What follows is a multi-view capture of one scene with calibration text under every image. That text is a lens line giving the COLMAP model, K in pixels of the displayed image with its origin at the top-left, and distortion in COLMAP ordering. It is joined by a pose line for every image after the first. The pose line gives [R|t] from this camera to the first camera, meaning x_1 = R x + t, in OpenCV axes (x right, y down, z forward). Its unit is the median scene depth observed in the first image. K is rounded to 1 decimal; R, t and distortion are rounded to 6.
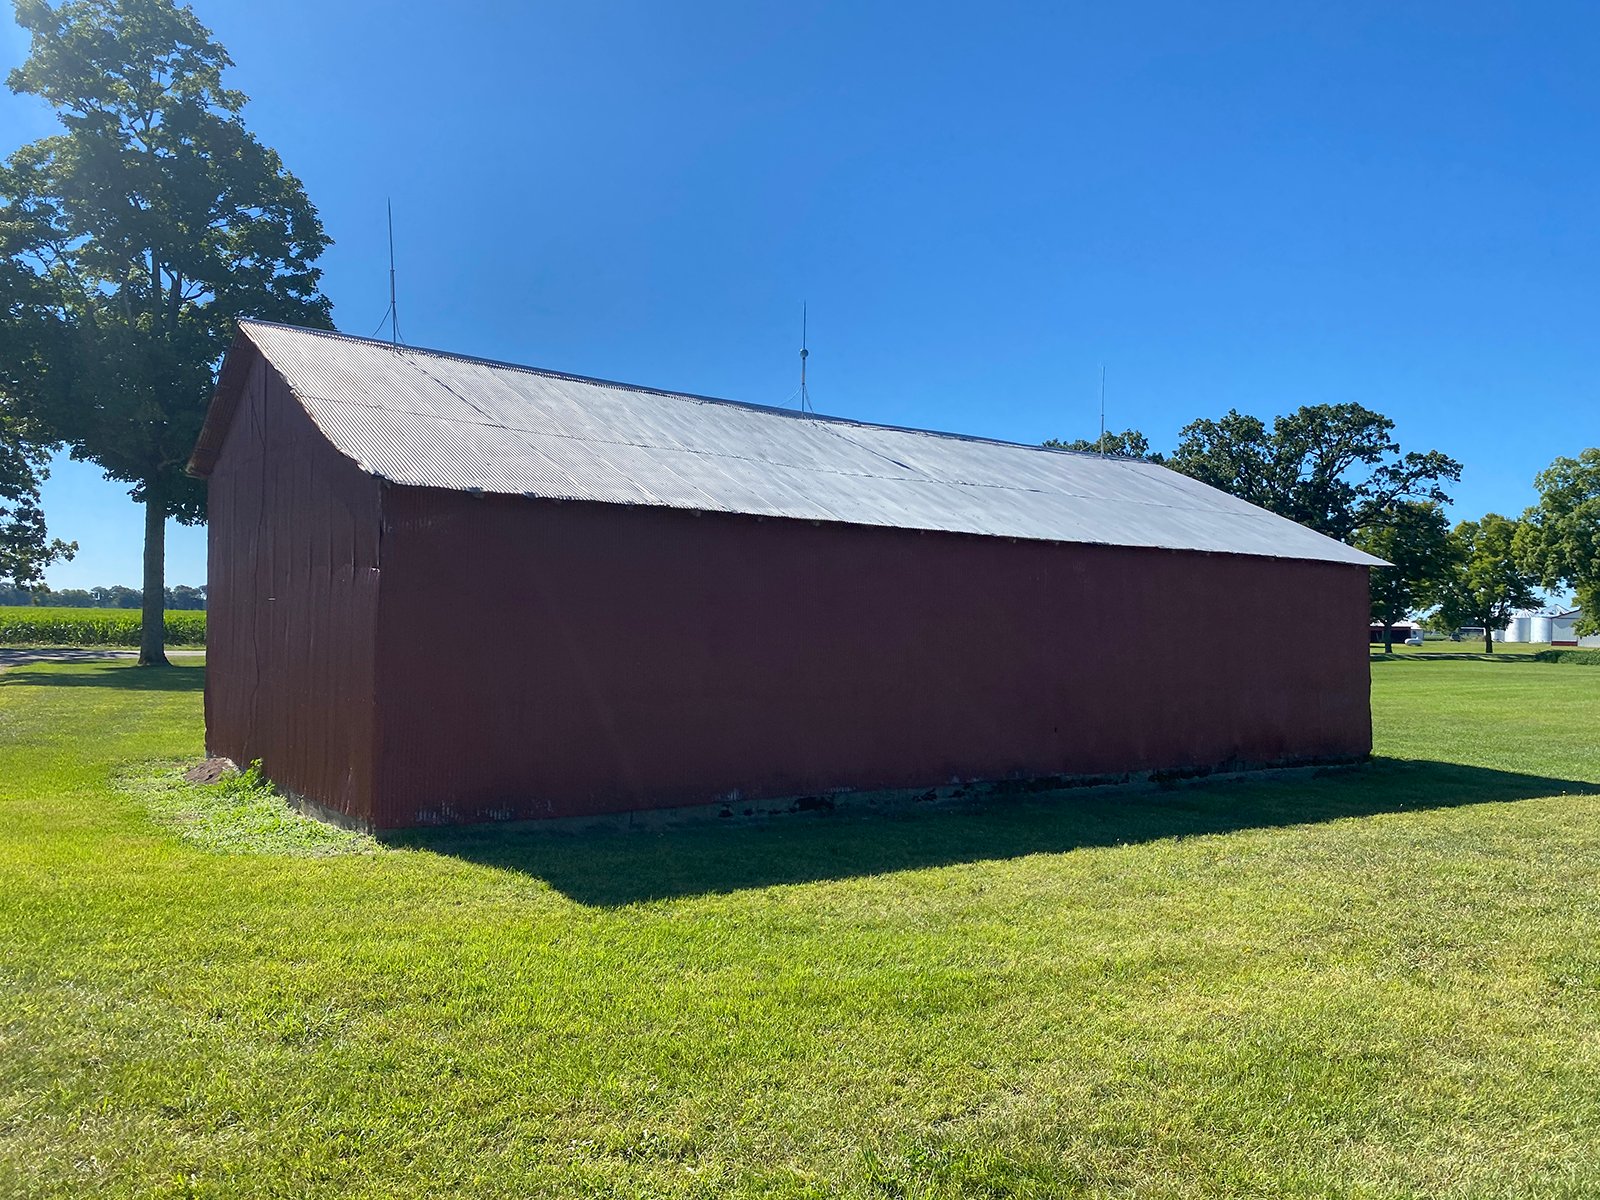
lens RADIAL K [[1227.1, 0, 800.0], [0, 1227.1, 600.0], [0, 0, 1]] dist [0.004059, -0.009386]
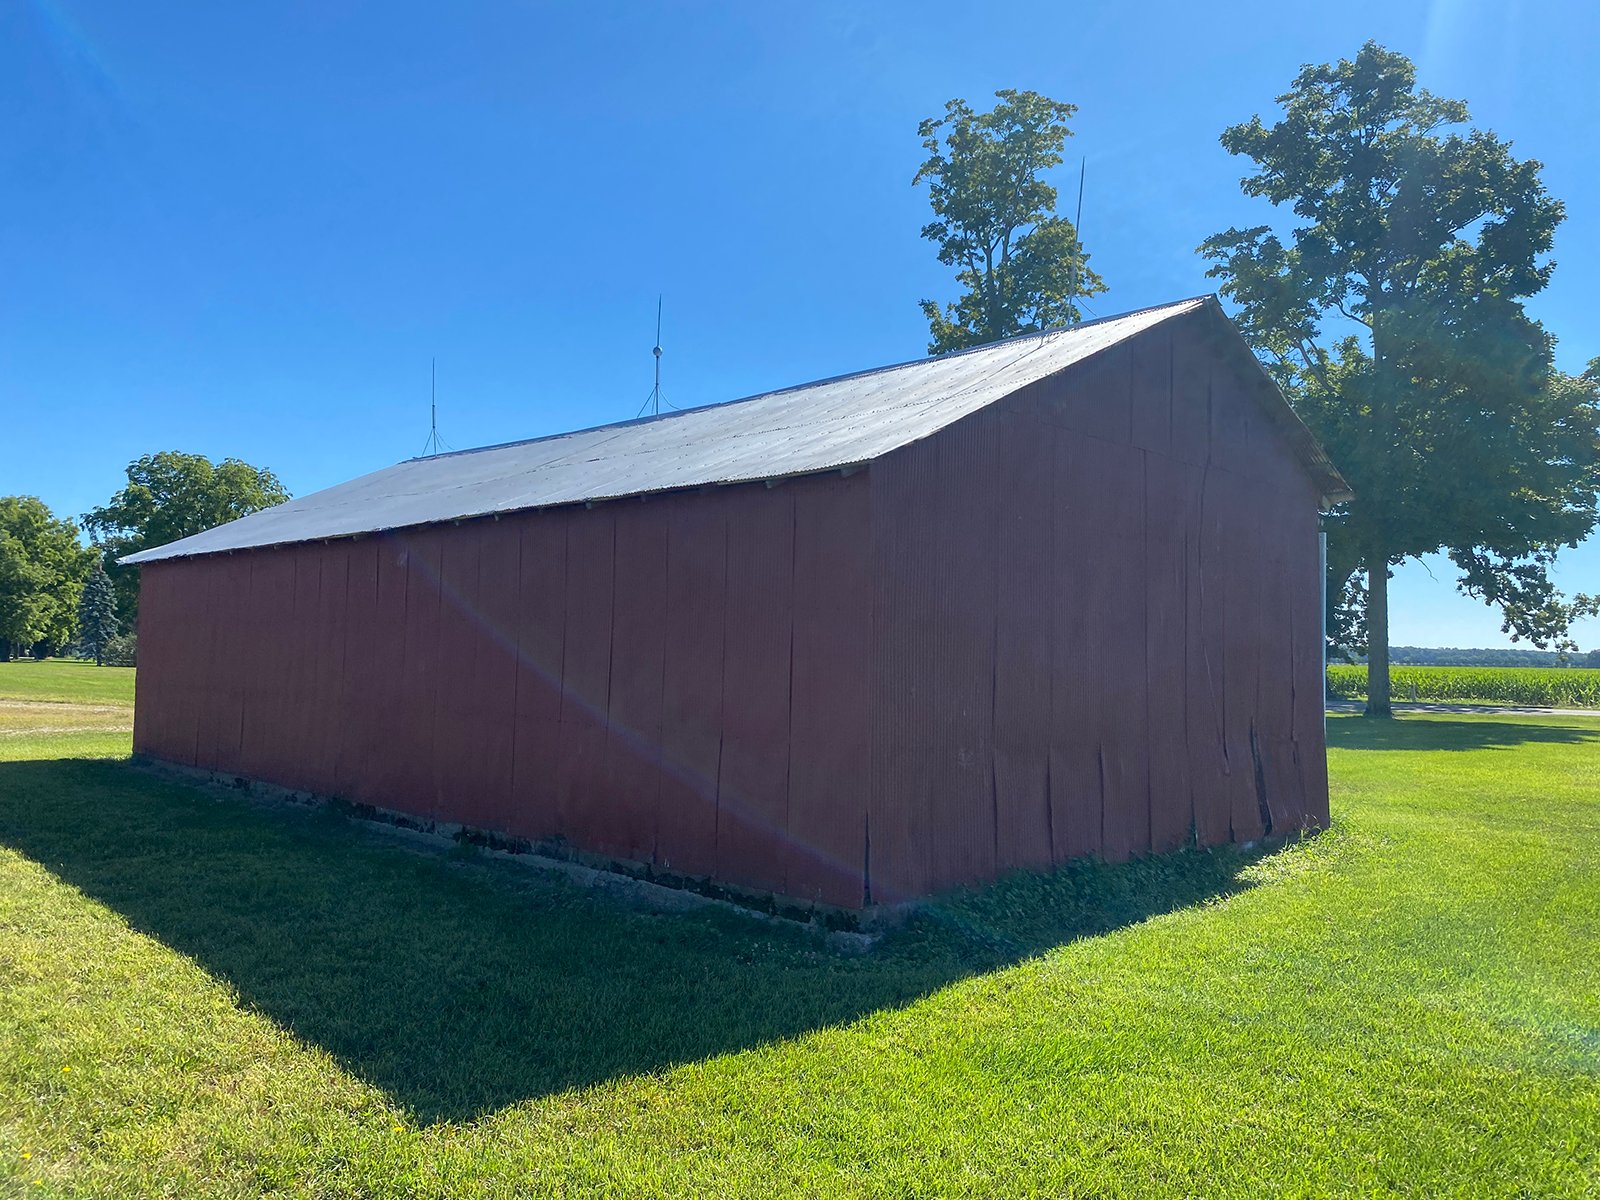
lens RADIAL K [[1227.1, 0, 800.0], [0, 1227.1, 600.0], [0, 0, 1]] dist [0.004059, -0.009386]
pose [[0.155764, -0.068955, -0.985385, 0.859031], [0.011093, 0.997620, -0.068057, 0.047369], [0.987732, -0.000330, 0.156159, 0.895679]]
